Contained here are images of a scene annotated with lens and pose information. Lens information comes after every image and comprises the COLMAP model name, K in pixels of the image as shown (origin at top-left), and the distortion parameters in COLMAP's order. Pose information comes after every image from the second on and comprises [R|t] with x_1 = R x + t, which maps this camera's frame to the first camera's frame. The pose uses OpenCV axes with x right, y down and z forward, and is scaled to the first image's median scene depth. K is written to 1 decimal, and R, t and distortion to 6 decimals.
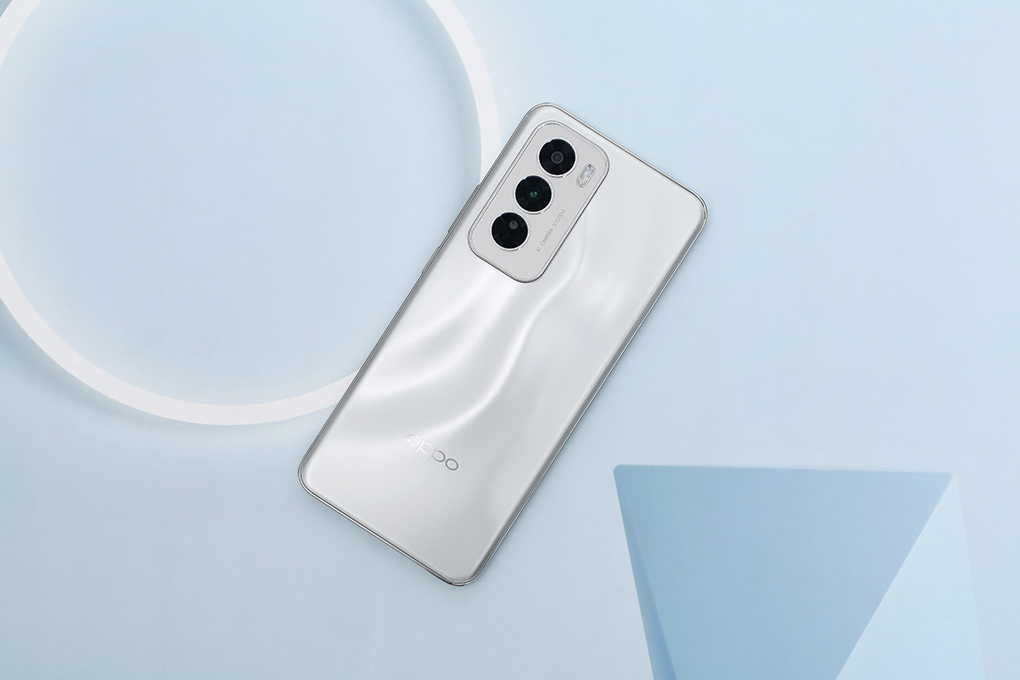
lens RADIAL K [[2964.3, 0, 510.0], [0, 2964.3, 340.0], [0, 0, 1]] dist [0.913727, 0.409806]
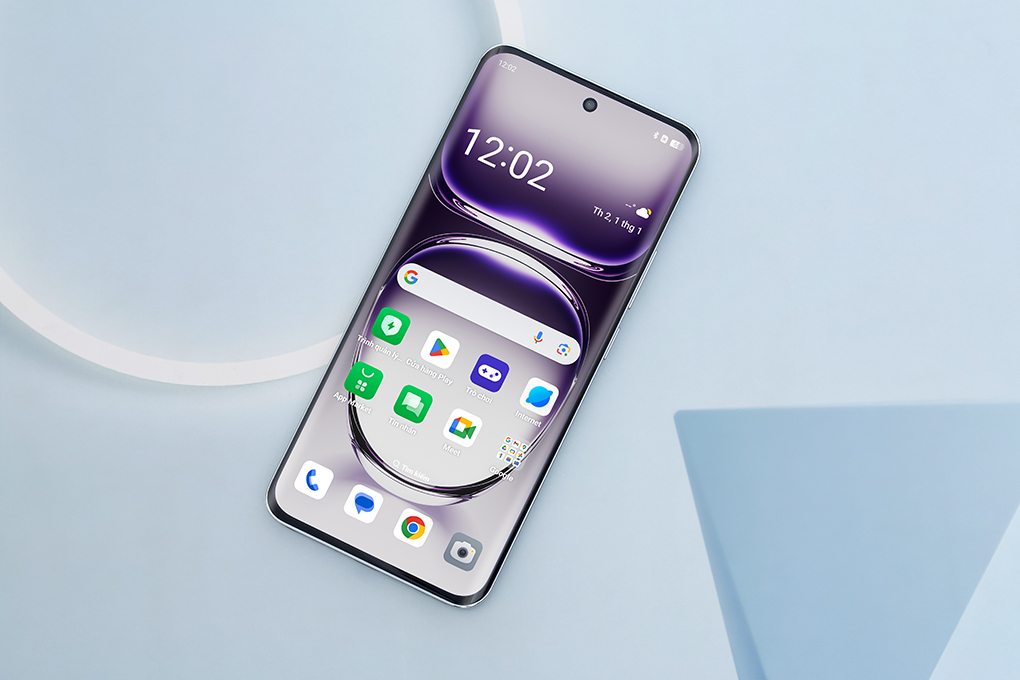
lens RADIAL K [[2964.3, 0, 510.0], [0, 2964.3, 340.0], [0, 0, 1]] dist [0.913727, 0.409806]
pose [[0.998664, -0.048194, -0.018660, 0.004661], [0.048491, 0.998699, 0.015764, 0.005635], [0.017876, -0.016647, 0.999702, 0.137396]]
